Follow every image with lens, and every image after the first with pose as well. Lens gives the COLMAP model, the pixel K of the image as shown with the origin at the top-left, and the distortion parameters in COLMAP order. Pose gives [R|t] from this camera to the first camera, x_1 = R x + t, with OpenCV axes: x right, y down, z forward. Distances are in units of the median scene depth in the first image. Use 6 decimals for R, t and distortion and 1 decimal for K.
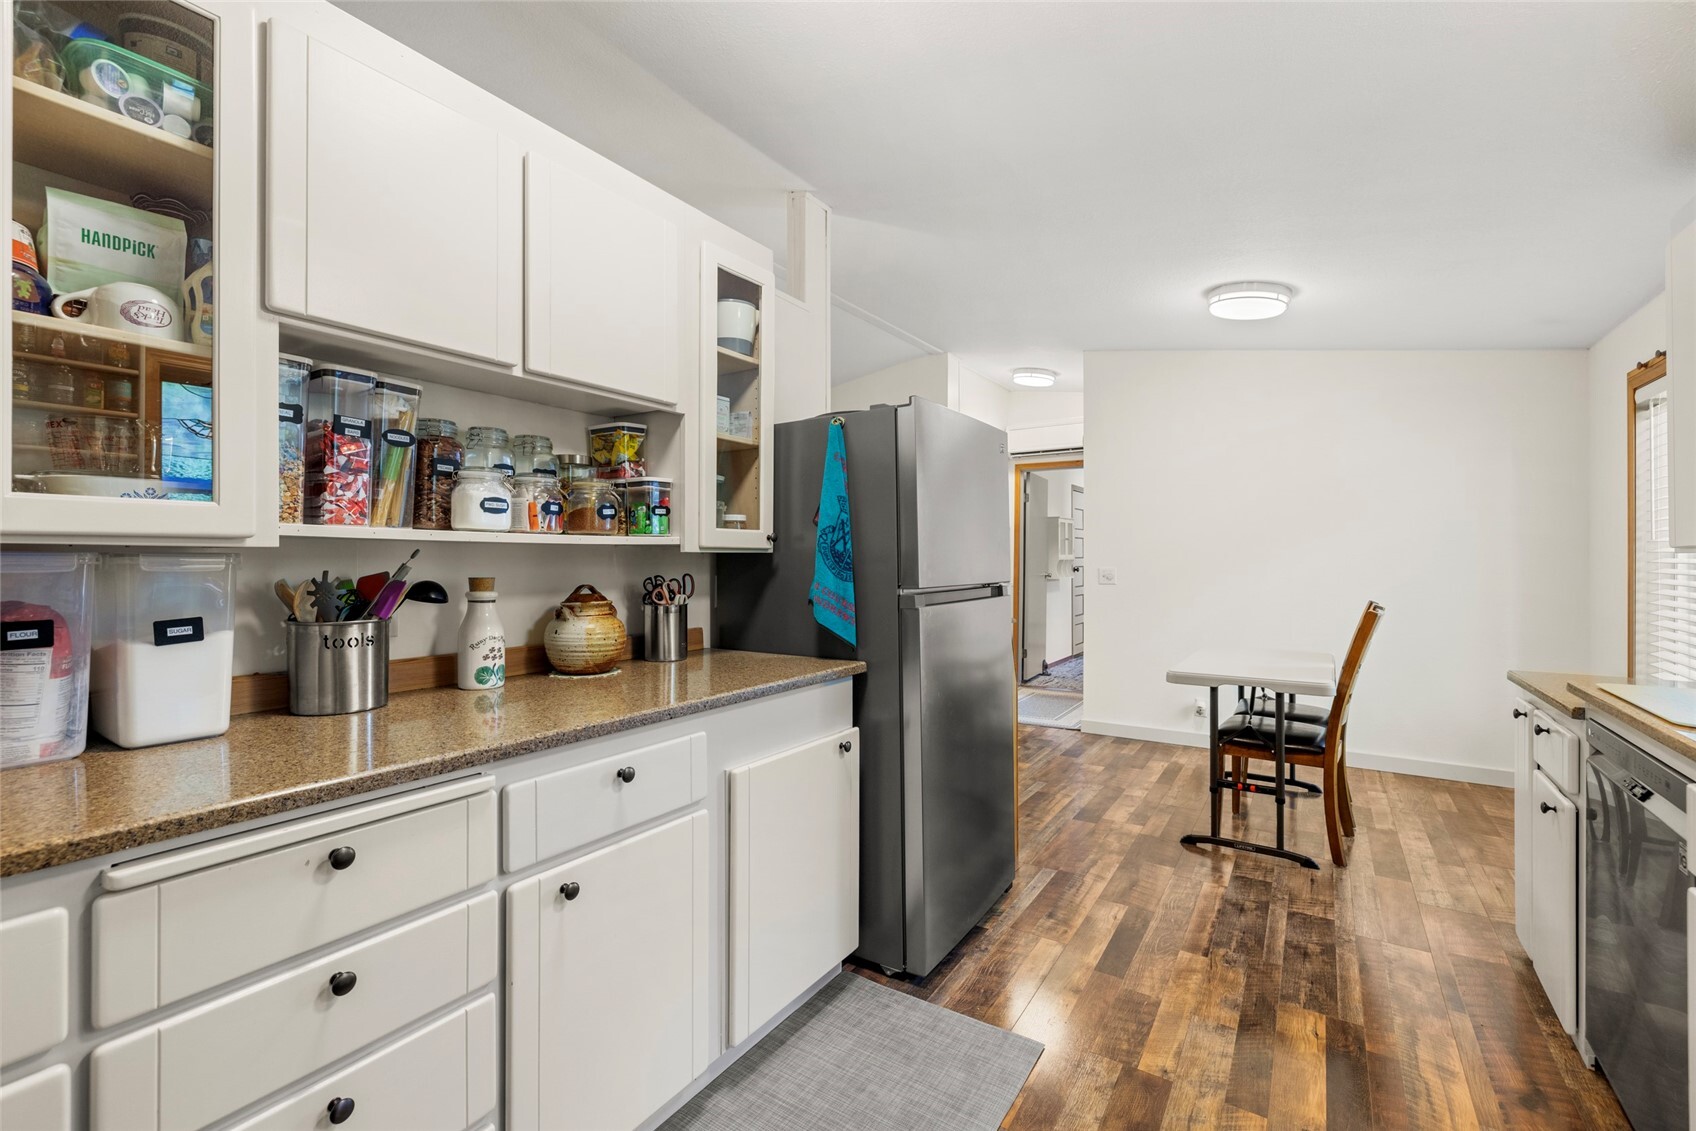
lens RADIAL K [[715.6, 0, 845.8], [0, 715.6, 558.8], [0, 0, 1]] dist [0.001143, 0.000069]
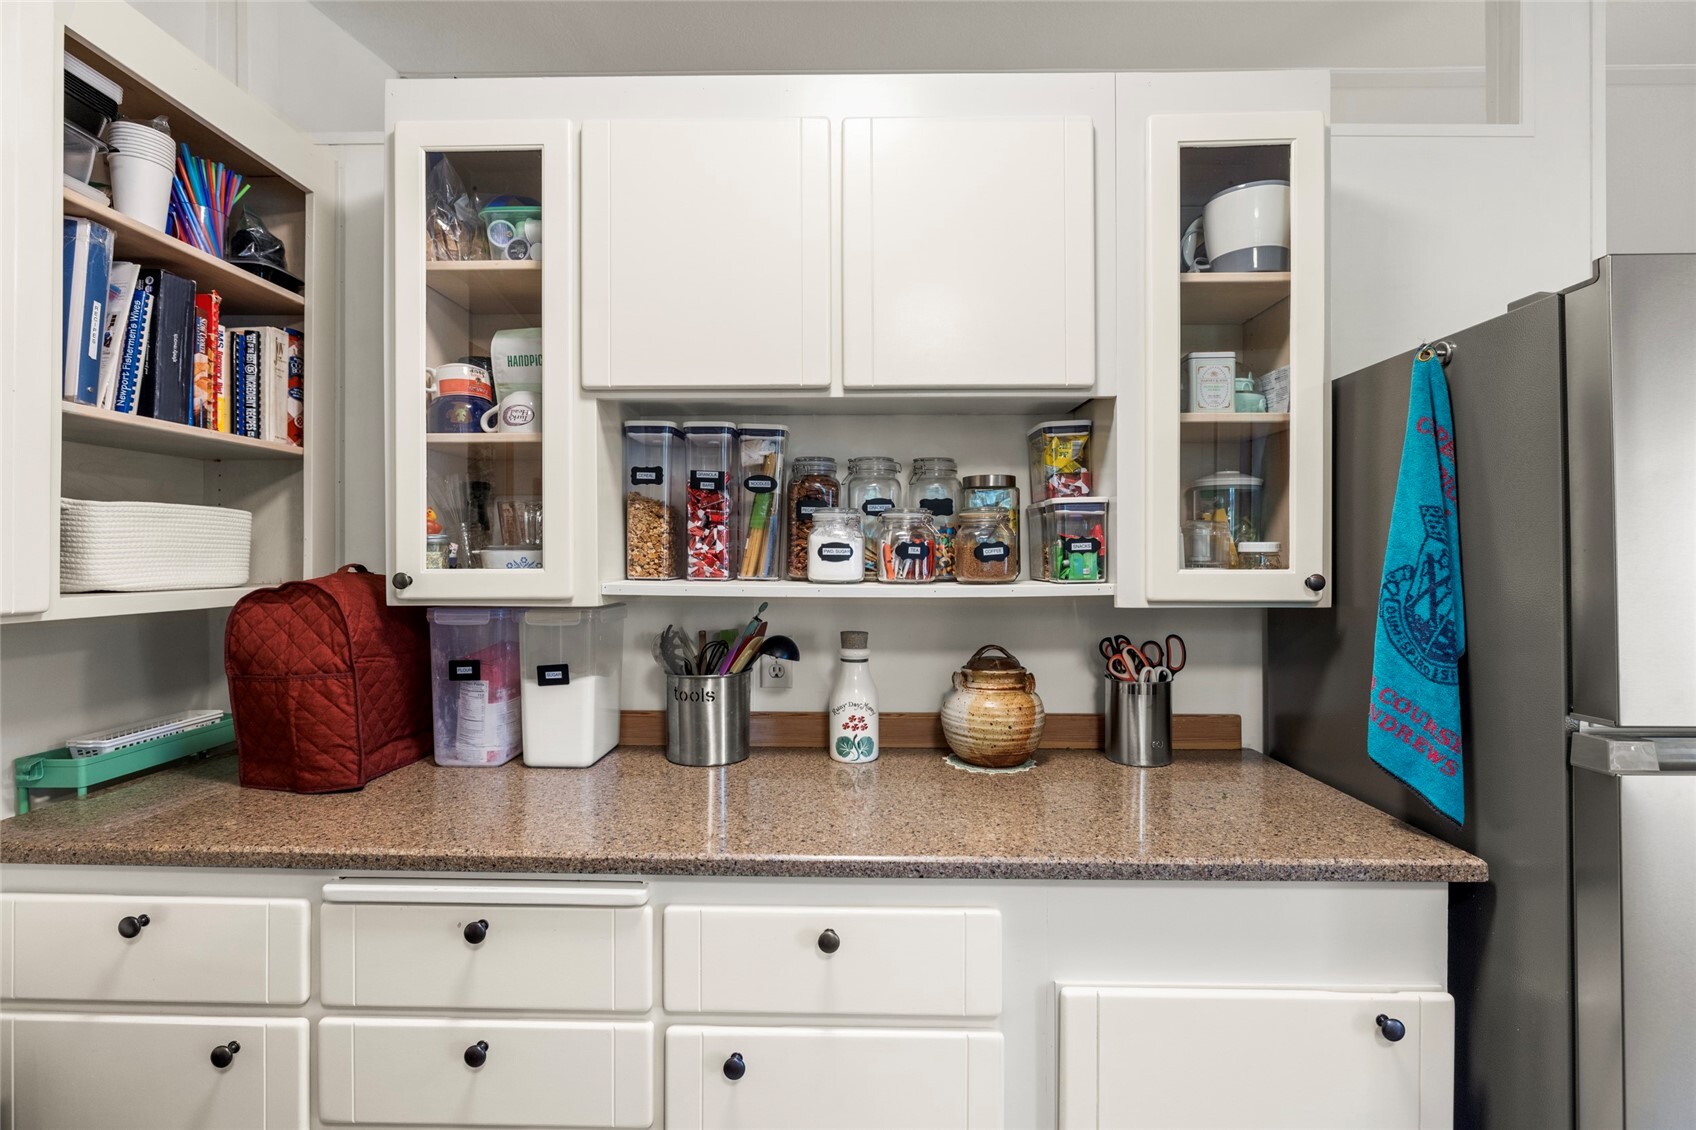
lens RADIAL K [[797.3, 0, 852.4], [0, 797.3, 556.7], [0, 0, 1]] dist [-0.003212, -0.000774]
pose [[0.540289, 0.002427, -0.841476, 0.306272], [-0.002935, 0.999995, 0.001000, -0.067073], [0.841474, 0.001929, 0.540294, 0.483307]]
